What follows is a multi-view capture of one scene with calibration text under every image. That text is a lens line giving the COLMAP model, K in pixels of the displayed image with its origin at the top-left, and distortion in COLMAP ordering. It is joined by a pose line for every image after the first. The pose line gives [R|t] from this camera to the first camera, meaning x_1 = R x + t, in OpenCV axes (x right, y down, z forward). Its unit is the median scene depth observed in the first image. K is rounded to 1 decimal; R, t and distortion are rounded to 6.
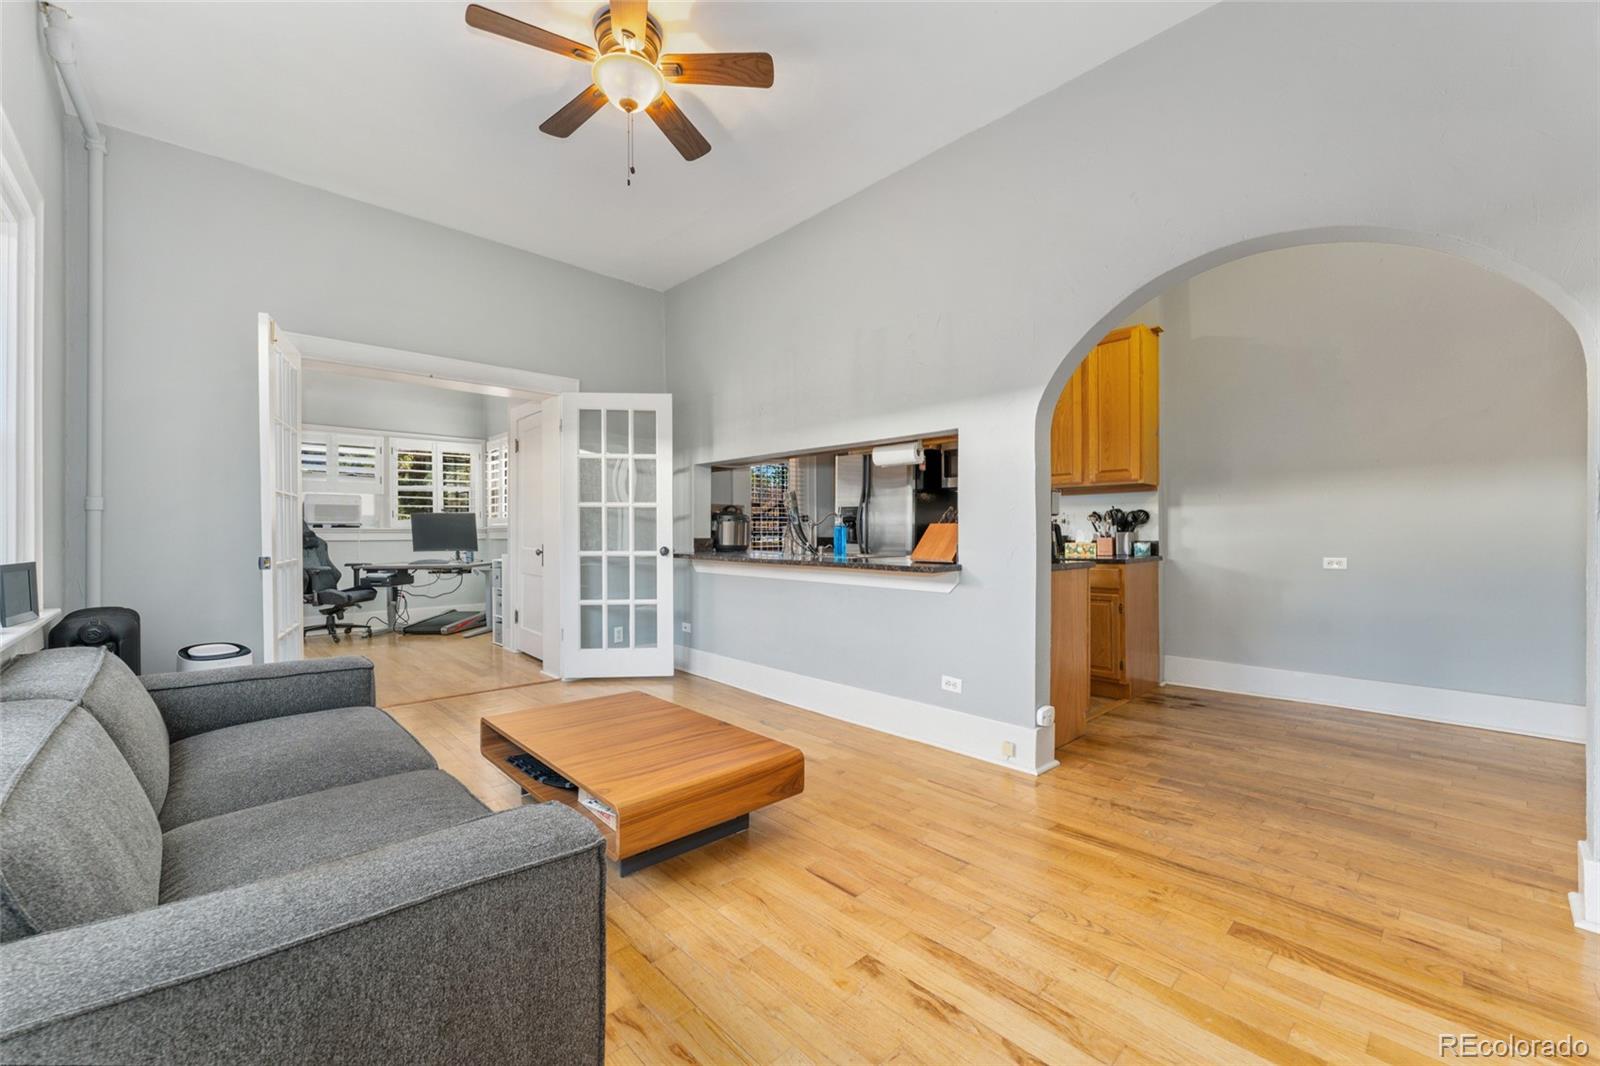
lens RADIAL K [[642.5, 0, 798.5], [0, 642.5, 536.1], [0, 0, 1]] dist [0.002144, 0.000150]
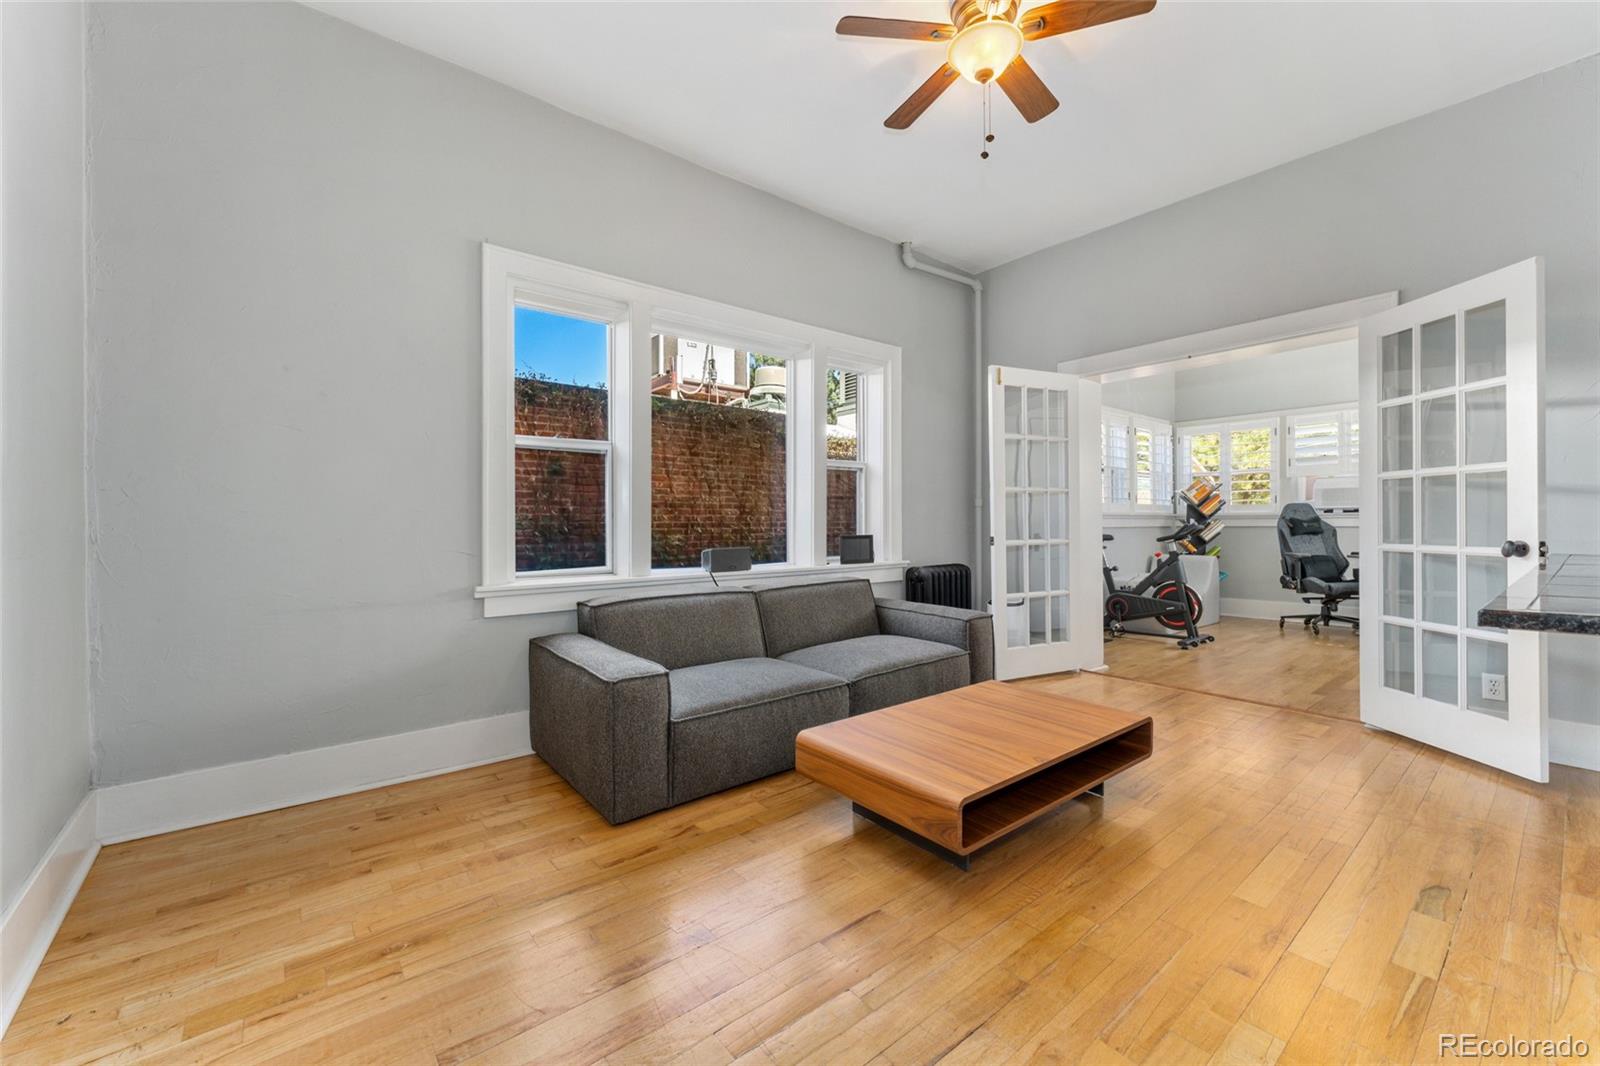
lens RADIAL K [[642.5, 0, 795.0], [0, 642.5, 524.2], [0, 0, 1]] dist [0.002144, 0.000150]
pose [[-0.074236, 0.003348, -0.997235, 0.445247], [0.000850, 0.999994, 0.003294, 0.000145], [0.997240, -0.000603, -0.074238, 0.484943]]
